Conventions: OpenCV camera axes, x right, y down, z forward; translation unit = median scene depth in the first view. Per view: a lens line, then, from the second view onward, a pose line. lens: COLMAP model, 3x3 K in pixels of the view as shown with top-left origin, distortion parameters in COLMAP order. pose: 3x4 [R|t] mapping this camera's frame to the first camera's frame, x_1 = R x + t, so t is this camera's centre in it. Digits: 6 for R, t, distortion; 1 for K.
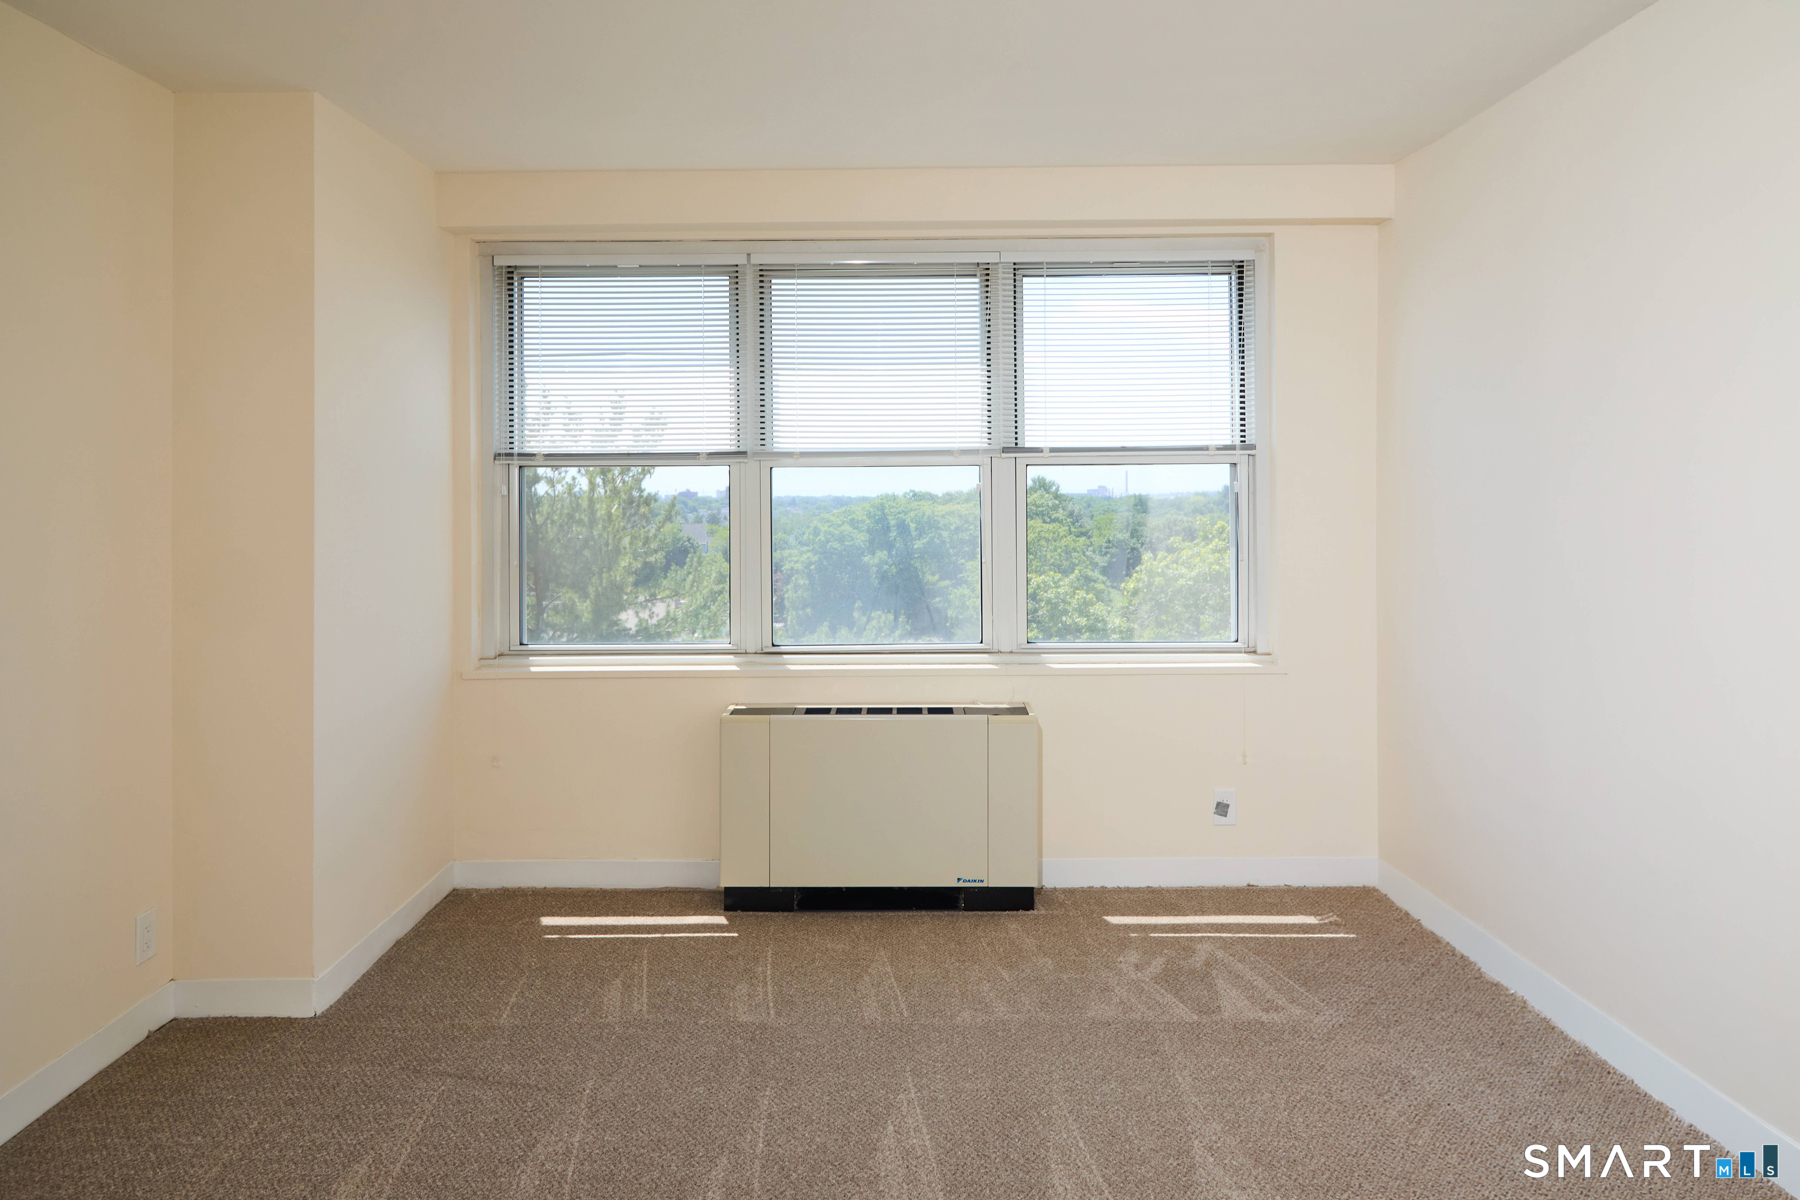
lens RADIAL K [[1216.5, 0, 922.0], [0, 1216.5, 491.5], [0, 0, 1]] dist [0.003197, -0.005359]
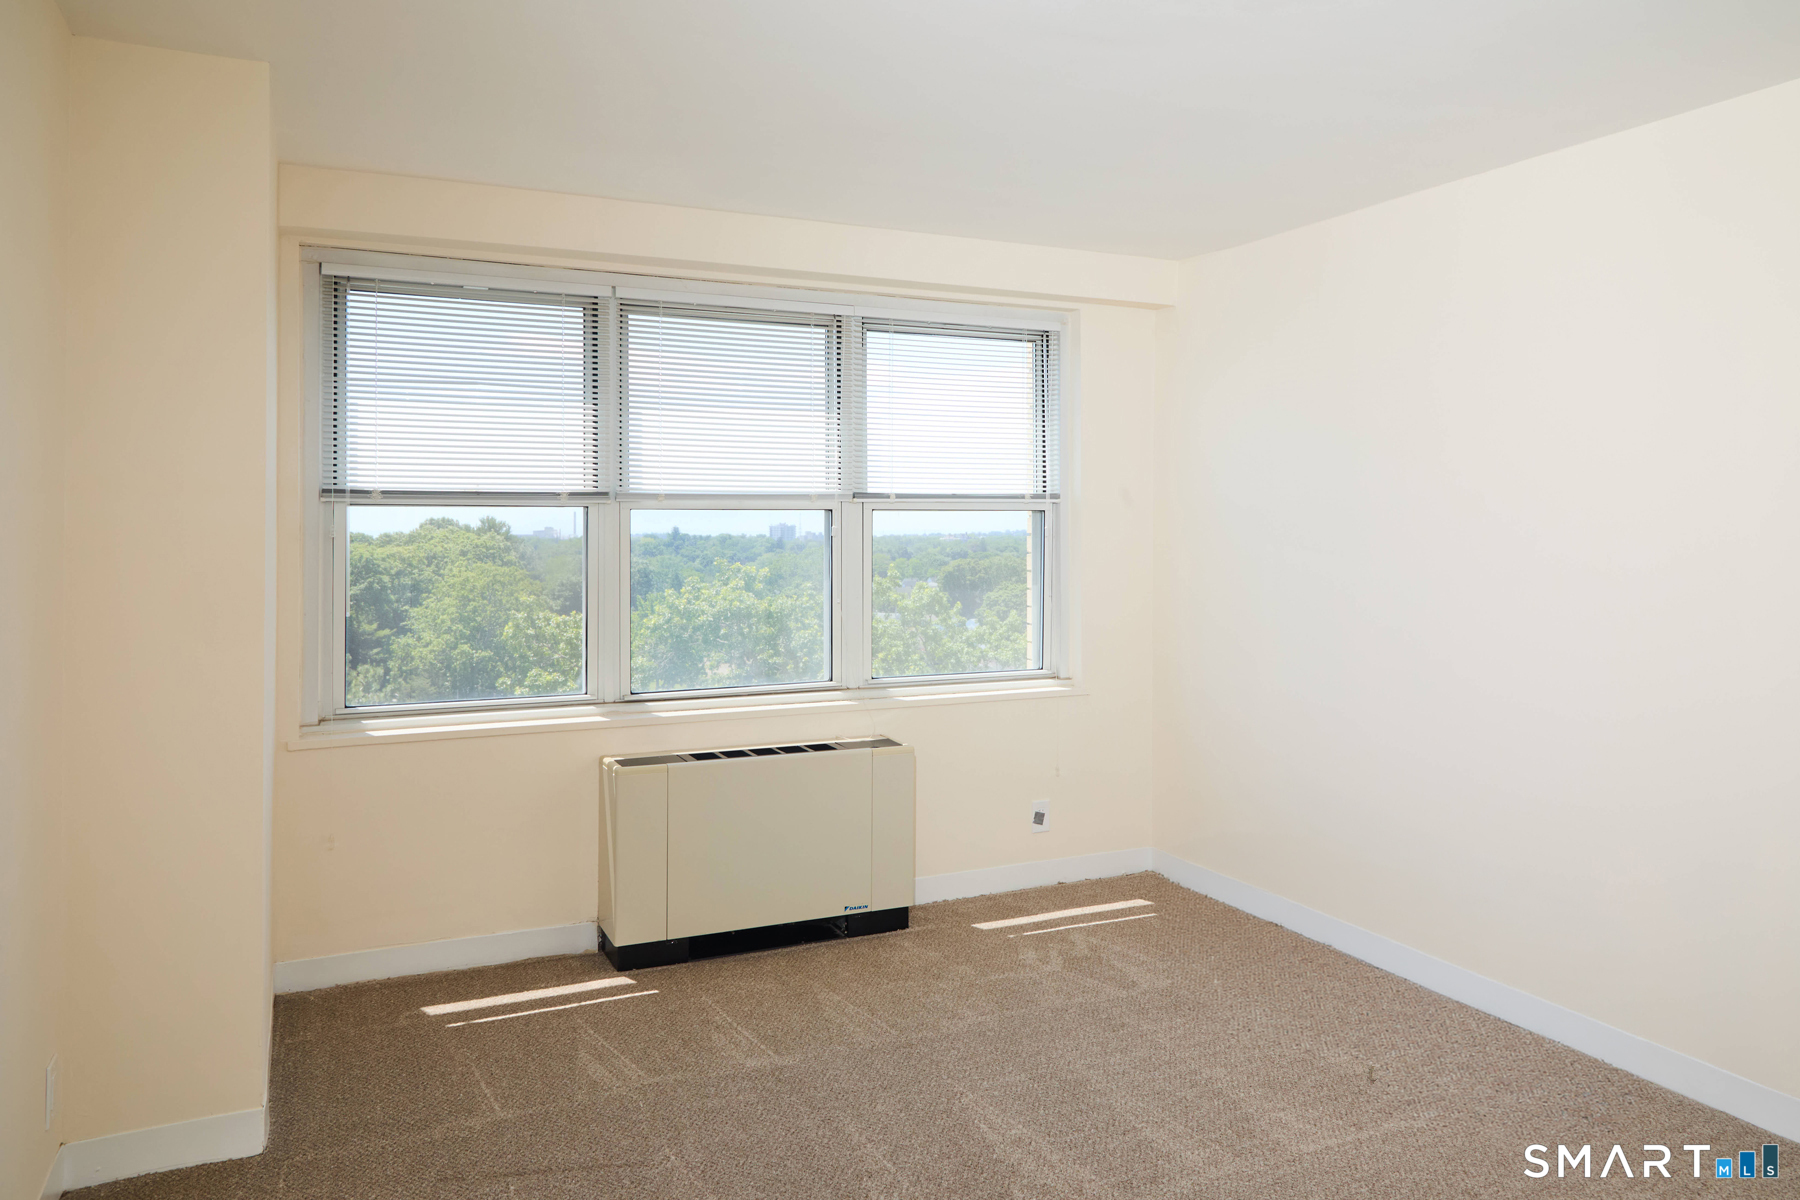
lens RADIAL K [[1216.5, 0, 905.1], [0, 1216.5, 534.1], [0, 0, 1]] dist [0.003197, -0.005359]
pose [[0.906550, 0.003405, 0.422084, -0.338883], [-0.003645, 0.999993, -0.000239, -0.000598], [-0.422082, -0.001322, 0.906557, 0.033307]]
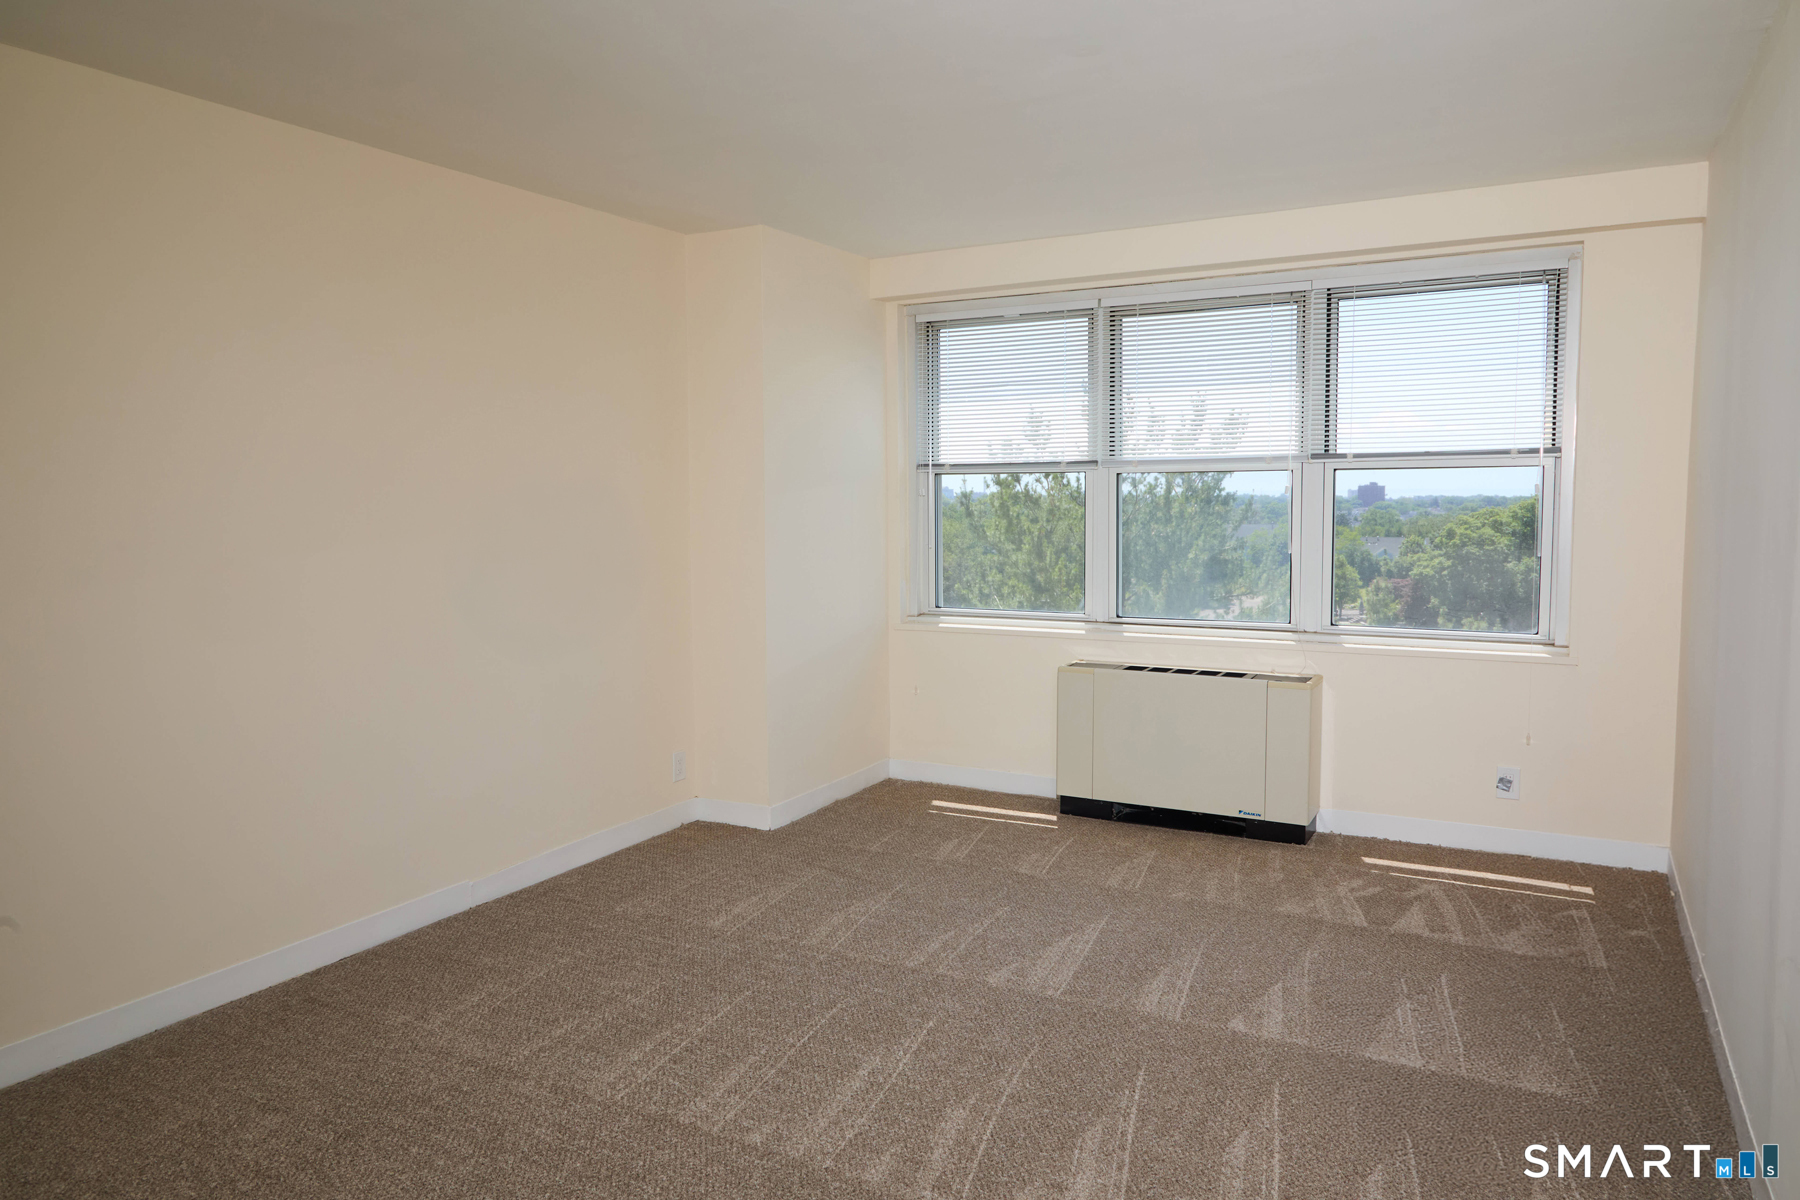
lens RADIAL K [[1216.5, 0, 939.6], [0, 1216.5, 603.6], [0, 0, 1]] dist [0.003197, -0.005359]
pose [[0.887232, 0.041464, -0.459457, 0.292571], [0.000822, 0.995809, 0.091455, -0.001146], [0.461323, -0.081519, 0.883479, -0.187336]]
